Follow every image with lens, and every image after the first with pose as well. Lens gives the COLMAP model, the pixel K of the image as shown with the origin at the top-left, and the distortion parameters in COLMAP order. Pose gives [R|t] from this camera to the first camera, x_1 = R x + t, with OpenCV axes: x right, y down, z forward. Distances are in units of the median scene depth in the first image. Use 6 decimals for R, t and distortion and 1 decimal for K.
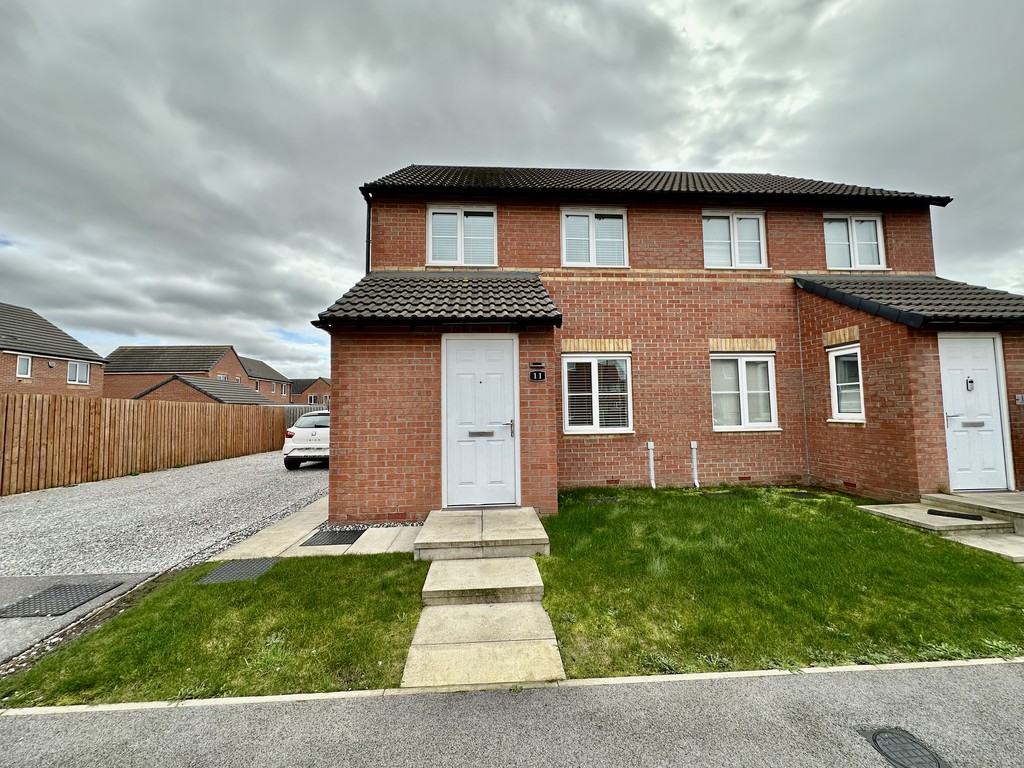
lens RADIAL K [[409.8, 0, 505.7], [0, 409.8, 379.0], [0, 0, 1]] dist [-0.004024, 0.001074]
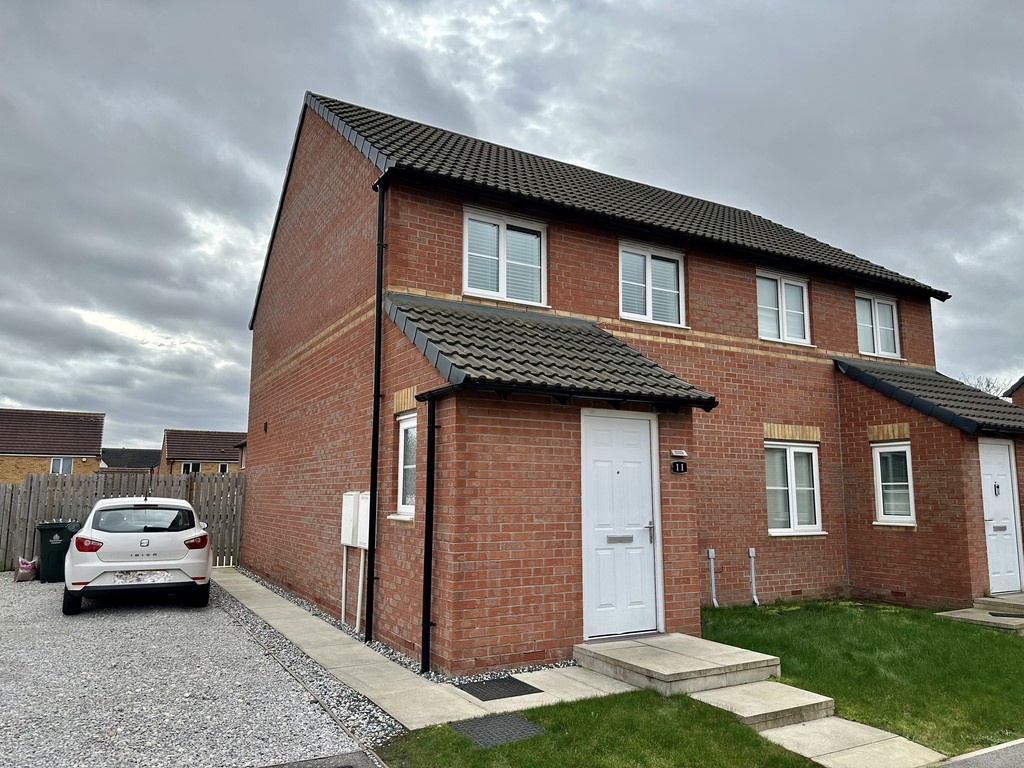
lens RADIAL K [[716.5, 0, 502.5], [0, 716.5, 382.3], [0, 0, 1]] dist [0.052972, -0.063693]
pose [[0.906117, 0.083804, 0.414643, -0.626088], [-0.049672, 0.994478, -0.092448, -0.019082], [-0.420101, 0.063173, 0.905276, -0.119915]]
